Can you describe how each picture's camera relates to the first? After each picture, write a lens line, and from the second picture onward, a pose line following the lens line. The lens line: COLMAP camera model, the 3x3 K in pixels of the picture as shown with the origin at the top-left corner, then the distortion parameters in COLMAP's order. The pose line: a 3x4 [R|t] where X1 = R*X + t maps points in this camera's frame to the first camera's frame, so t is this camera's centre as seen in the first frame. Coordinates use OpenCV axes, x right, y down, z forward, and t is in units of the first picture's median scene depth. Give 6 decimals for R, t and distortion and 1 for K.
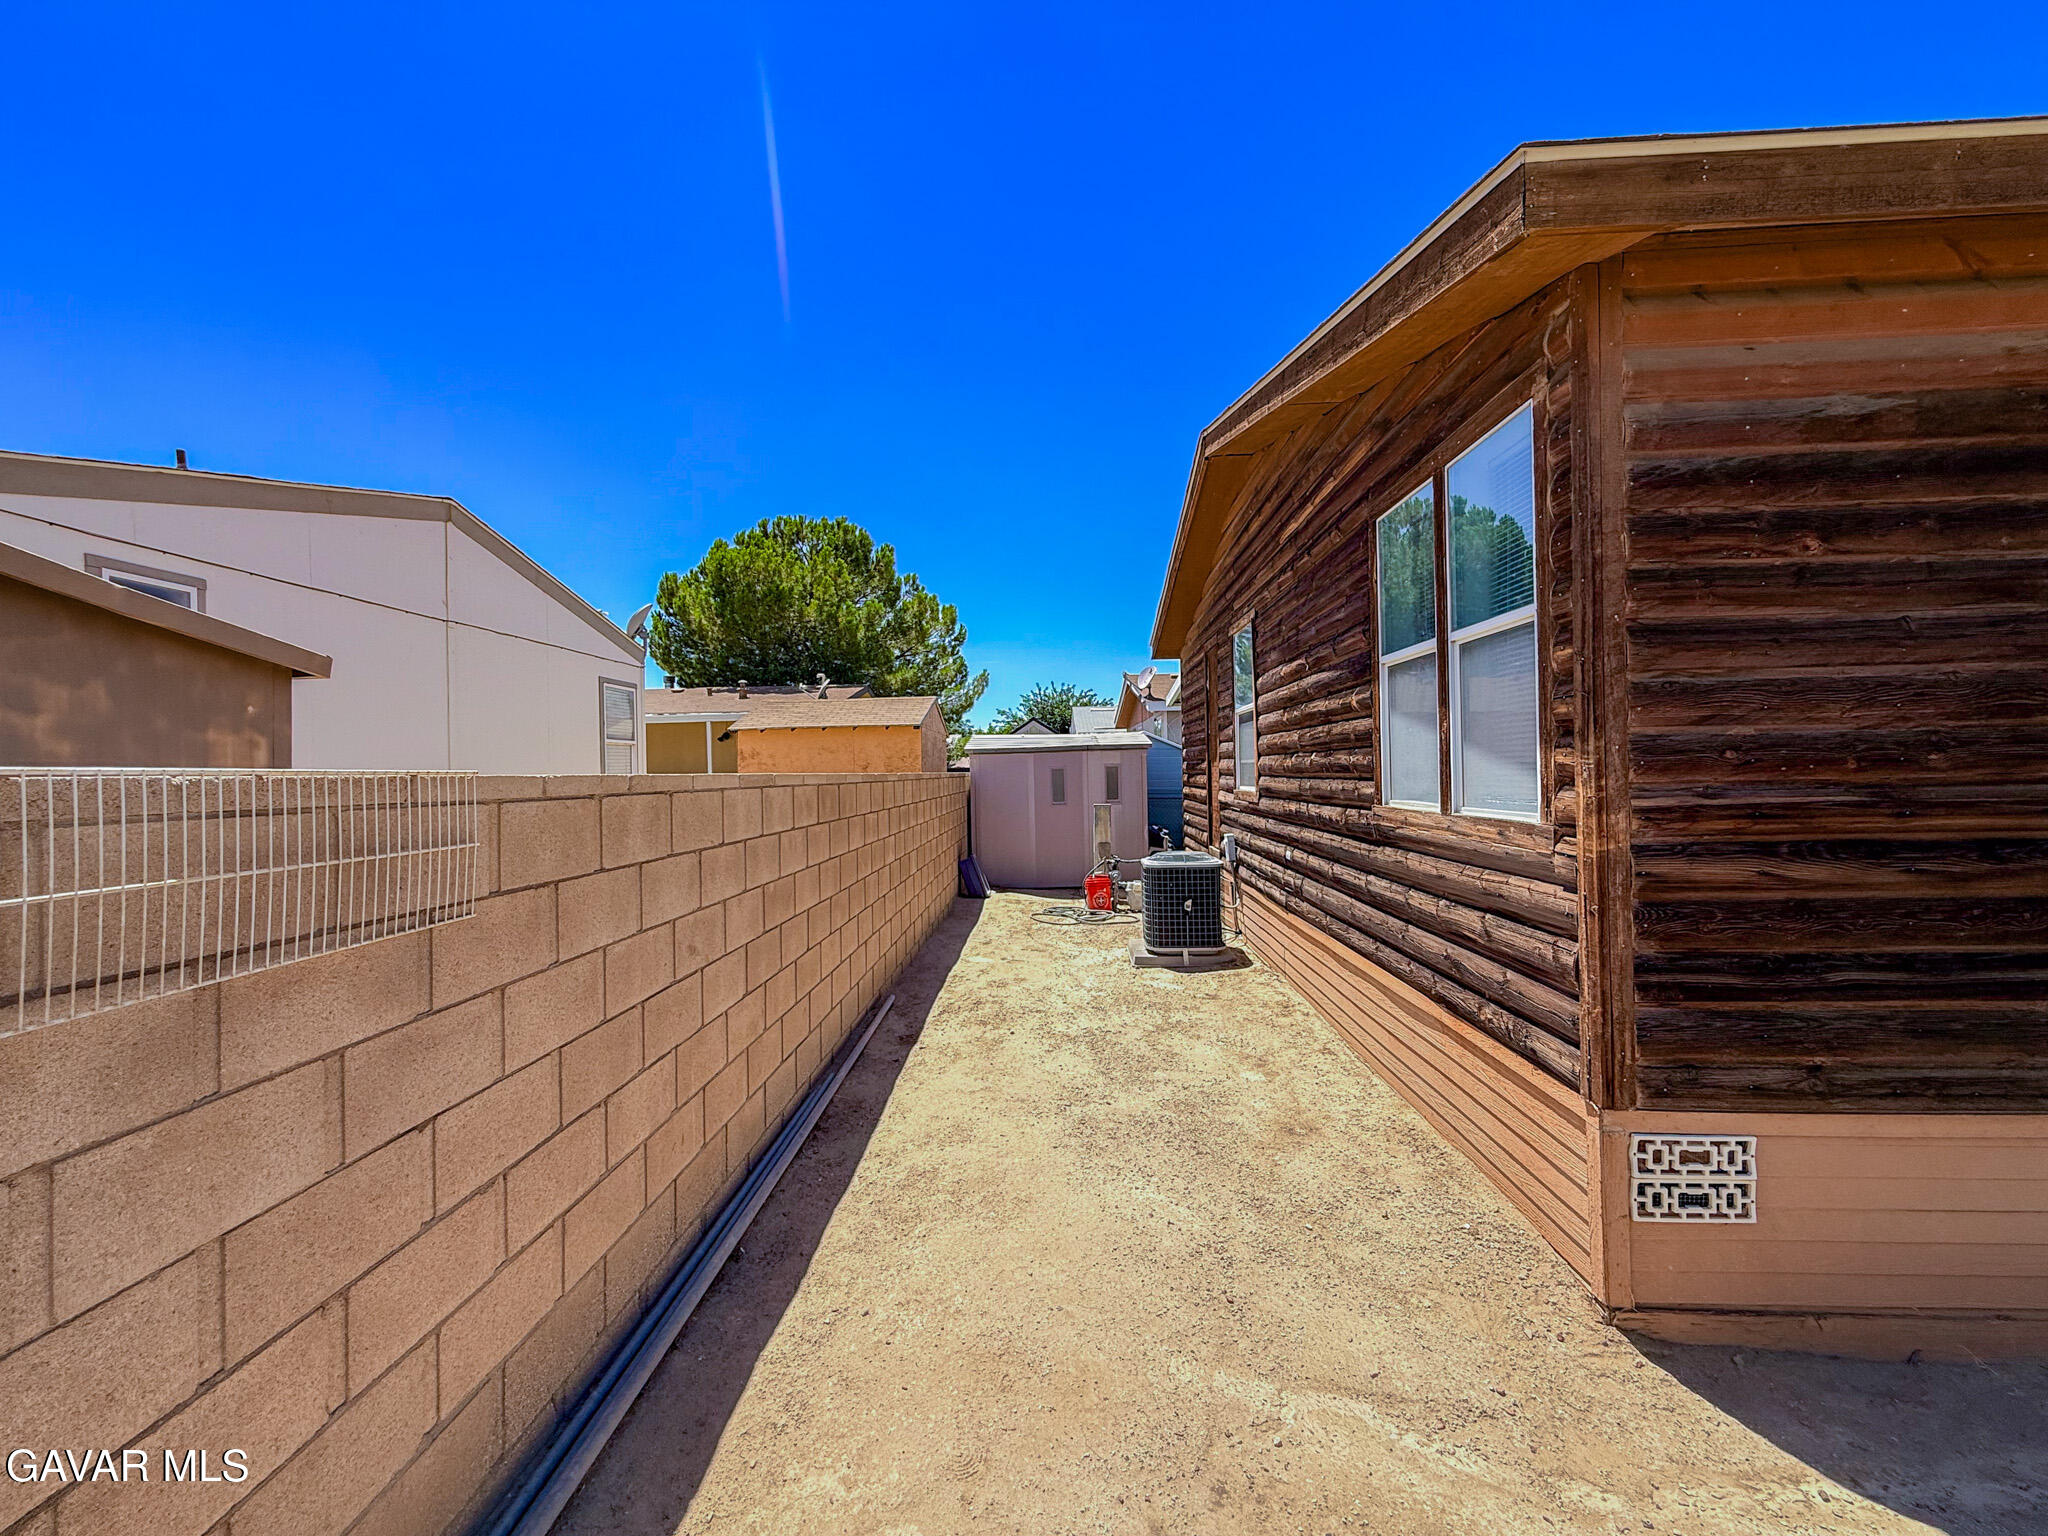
lens RADIAL K [[826.3, 0, 1026.0], [0, 826.3, 771.5], [0, 0, 1]] dist [0.001383, 0.000098]
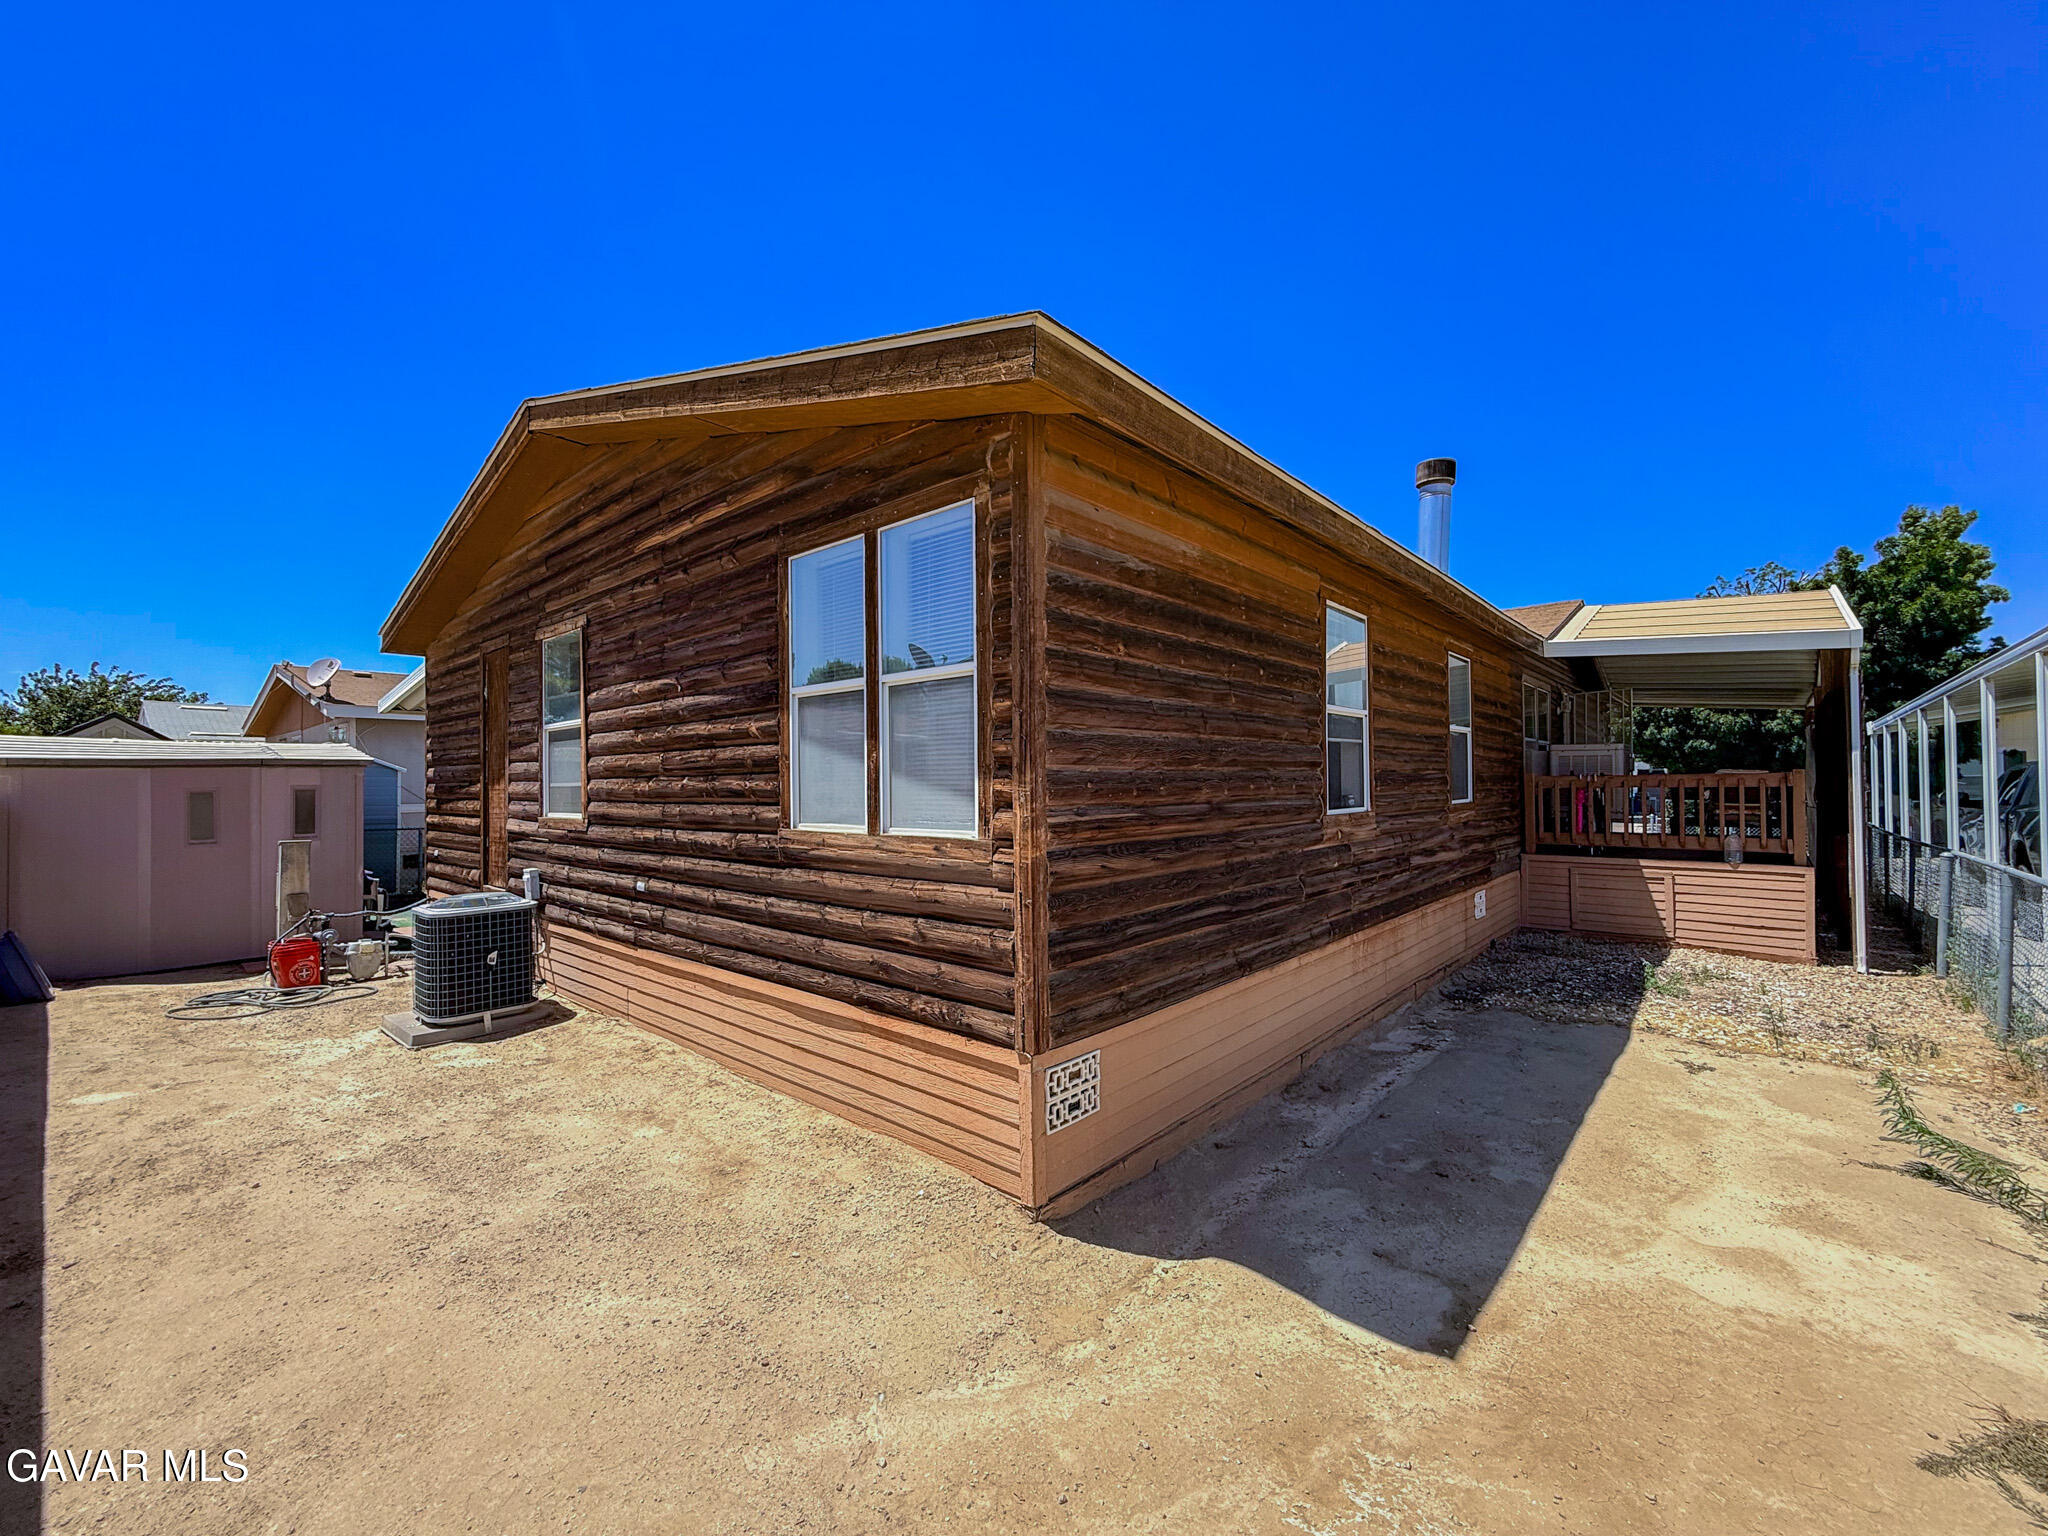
lens RADIAL K [[826.3, 0, 1023.8], [0, 826.3, 772.3], [0, 0, 1]] dist [0.001383, 0.000098]
pose [[0.625433, 0.024420, 0.779896, -0.338314], [-0.001909, 0.999555, -0.029767, -0.000306], [-0.780276, 0.017129, 0.625201, 0.189577]]
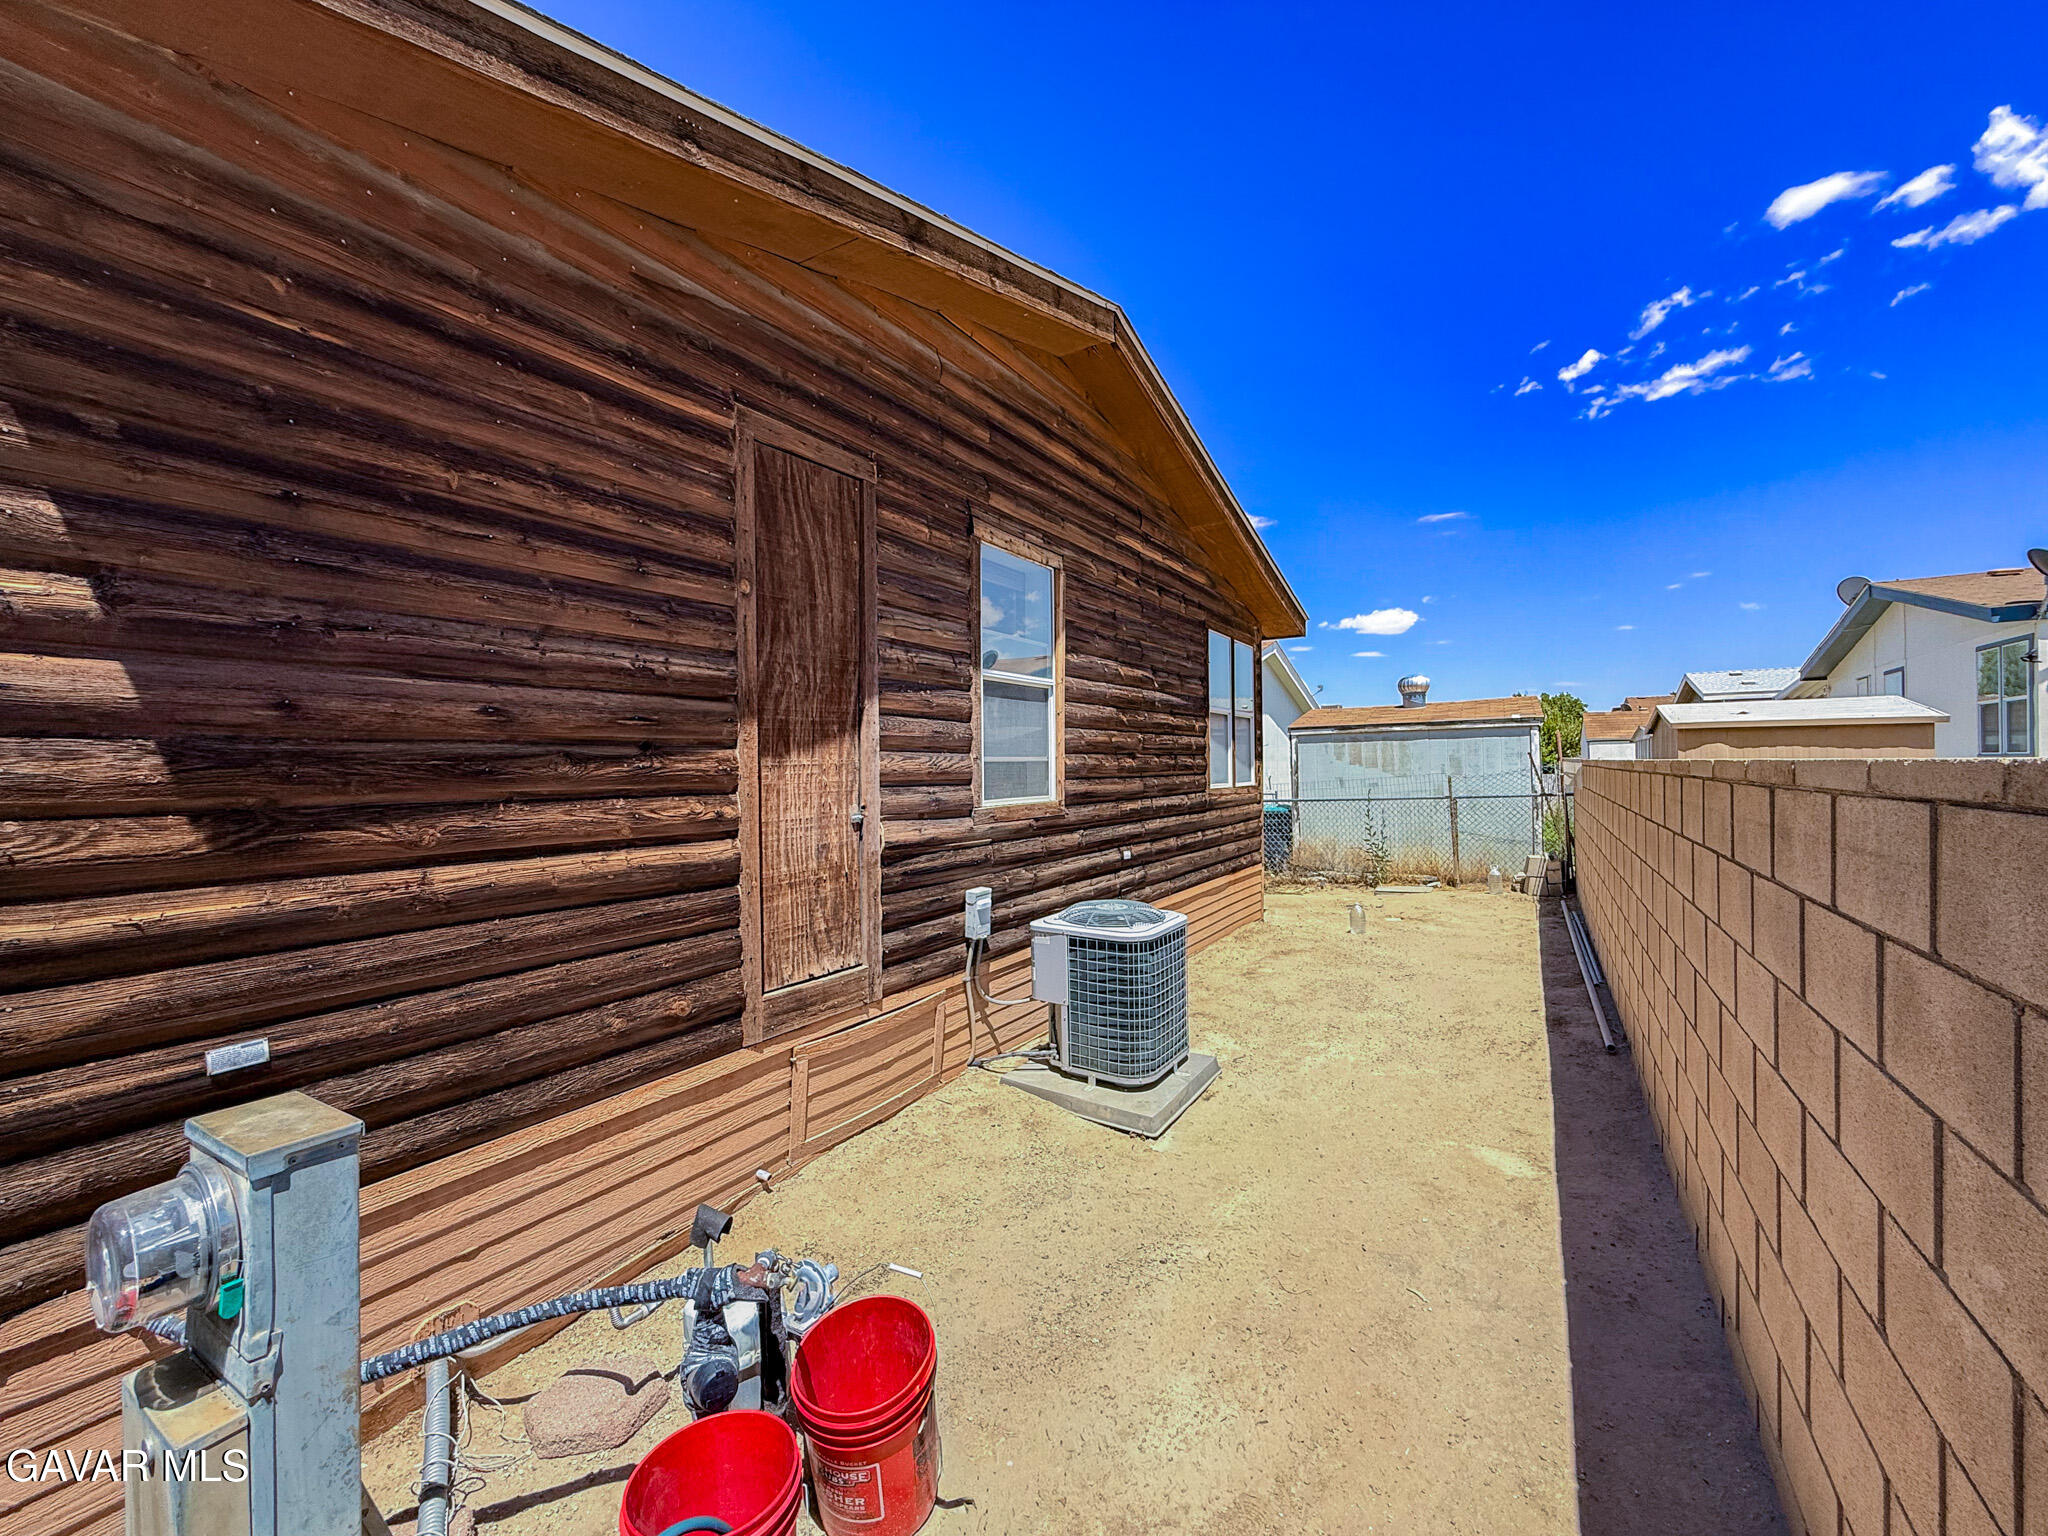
lens RADIAL K [[826.3, 0, 1006.2], [0, 826.3, 768.6], [0, 0, 1]] dist [0.001383, 0.000098]
pose [[-0.860956, 0.020425, 0.508270, -0.169047], [0.021888, 0.999756, -0.003101, -0.009471], [-0.508209, 0.008455, -0.861192, 4.631419]]
